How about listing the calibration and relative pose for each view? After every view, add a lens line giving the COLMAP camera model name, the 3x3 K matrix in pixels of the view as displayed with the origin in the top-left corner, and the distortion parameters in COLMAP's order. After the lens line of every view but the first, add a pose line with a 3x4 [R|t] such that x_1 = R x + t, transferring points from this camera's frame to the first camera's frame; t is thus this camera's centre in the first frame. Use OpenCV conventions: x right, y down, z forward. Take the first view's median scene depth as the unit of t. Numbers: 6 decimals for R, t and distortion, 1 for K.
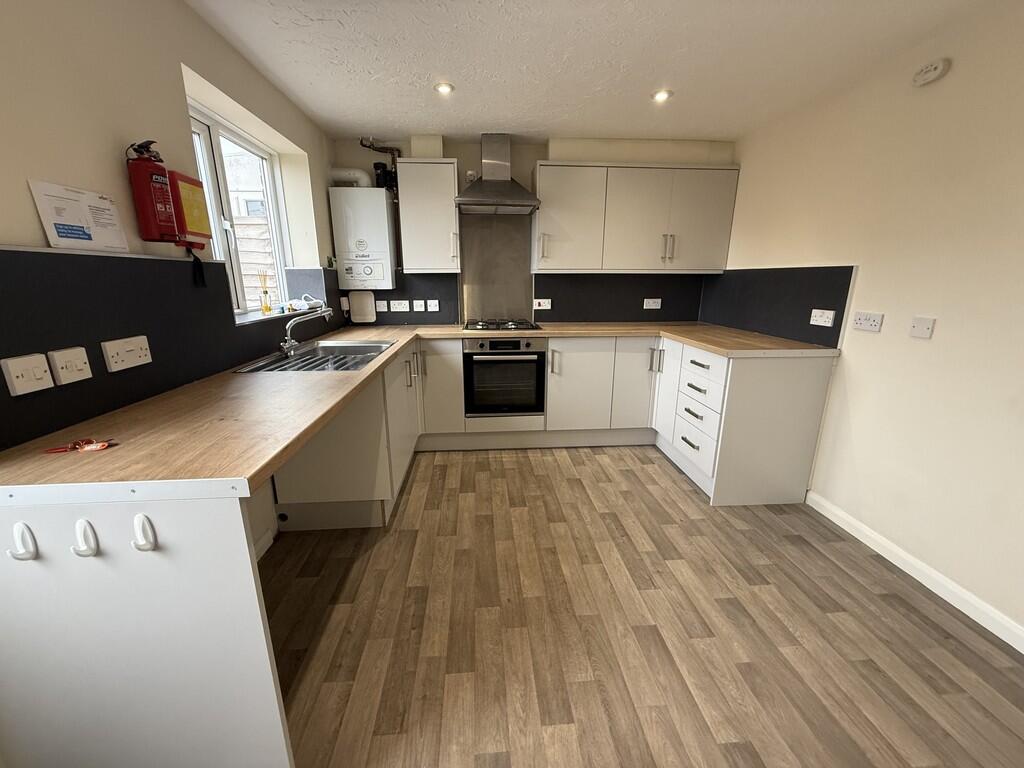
lens RADIAL K [[408.5, 0, 510.7], [0, 408.5, 384.1], [0, 0, 1]] dist [-0.000009, -0.000066]
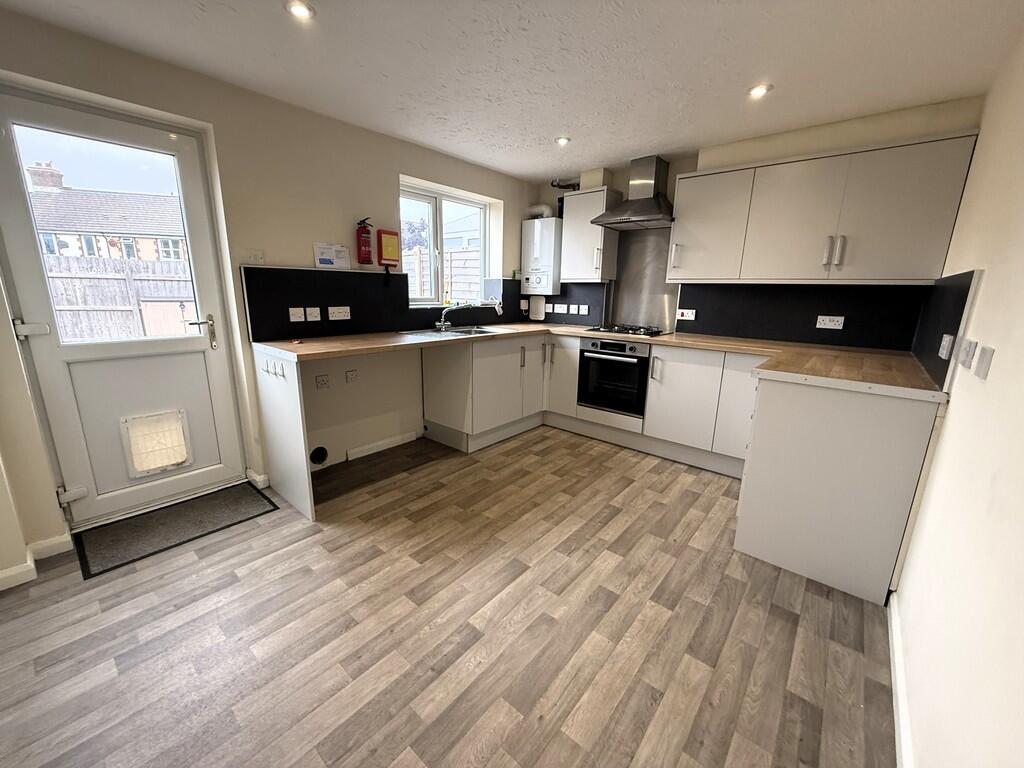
lens RADIAL K [[408.5, 0, 508.9], [0, 408.5, 383.4], [0, 0, 1]] dist [-0.000009, -0.000066]
pose [[0.707902, 0.173039, -0.684786, 0.689792], [-0.195813, 0.979603, 0.045114, 0.009681], [0.678625, 0.102154, 0.727347, 0.012508]]
